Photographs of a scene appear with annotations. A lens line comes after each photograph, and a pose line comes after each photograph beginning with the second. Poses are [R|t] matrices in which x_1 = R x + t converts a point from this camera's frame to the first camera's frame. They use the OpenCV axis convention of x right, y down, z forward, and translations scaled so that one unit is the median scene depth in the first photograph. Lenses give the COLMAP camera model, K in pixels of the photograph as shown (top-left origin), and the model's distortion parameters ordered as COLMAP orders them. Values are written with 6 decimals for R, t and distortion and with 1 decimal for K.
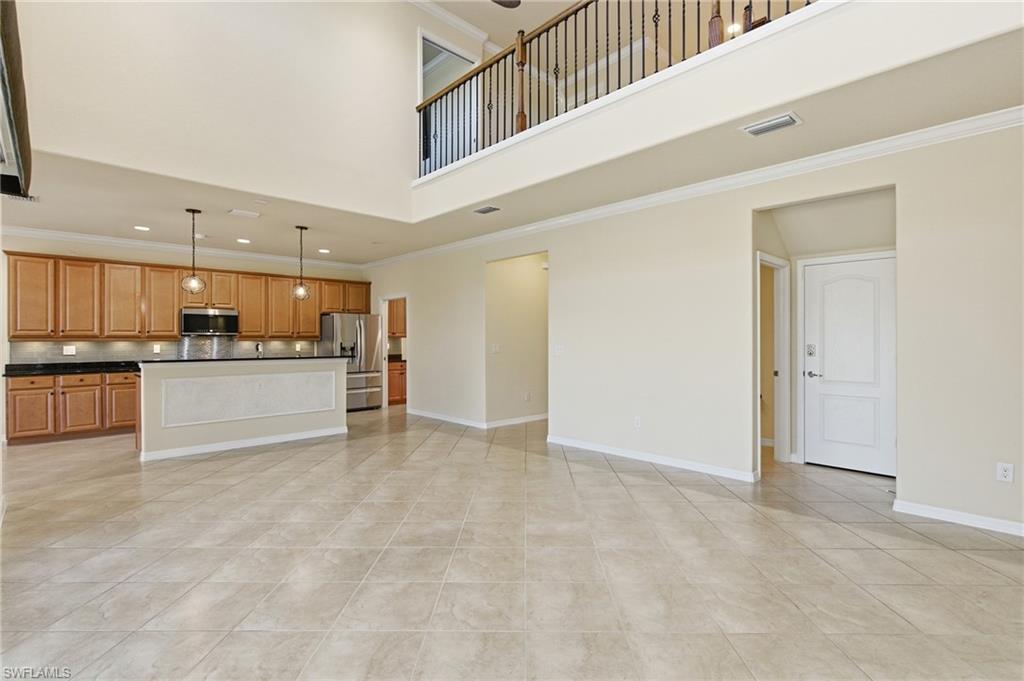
lens RADIAL K [[488.1, 0, 518.0], [0, 488.1, 336.8], [0, 0, 1]] dist [0.000632, -0.000047]
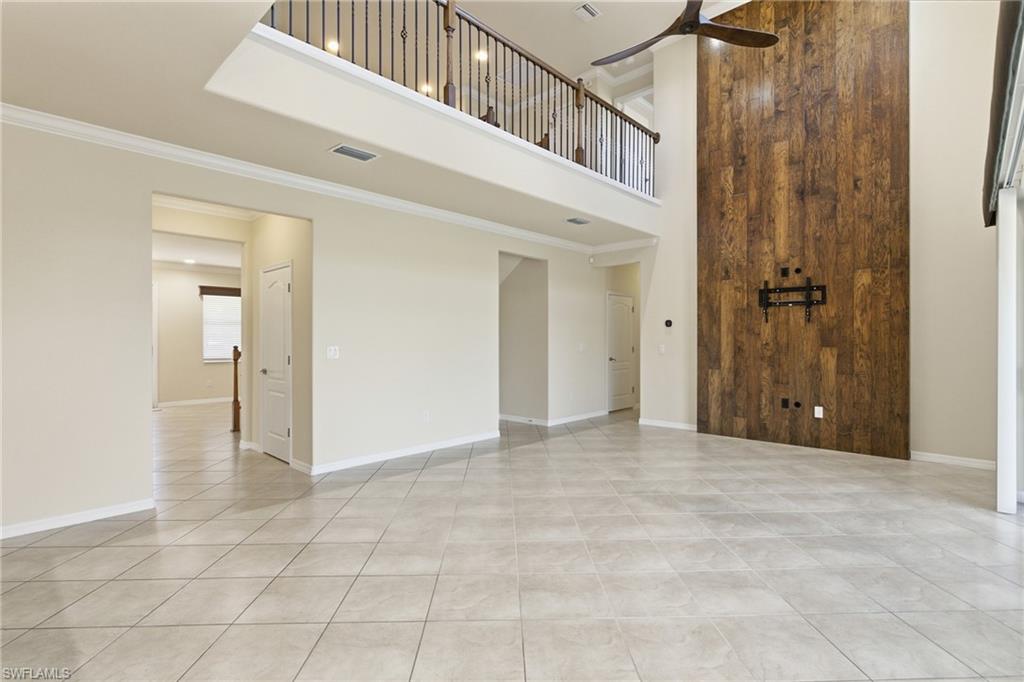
lens RADIAL K [[488.1, 0, 518.0], [0, 488.1, 337.3], [0, 0, 1]] dist [0.000632, -0.000047]
pose [[-0.055546, 0.006852, 0.998433, -0.611702], [-0.005736, 0.999958, -0.007182, 0.006495], [-0.998440, -0.006126, -0.055505, 0.633830]]
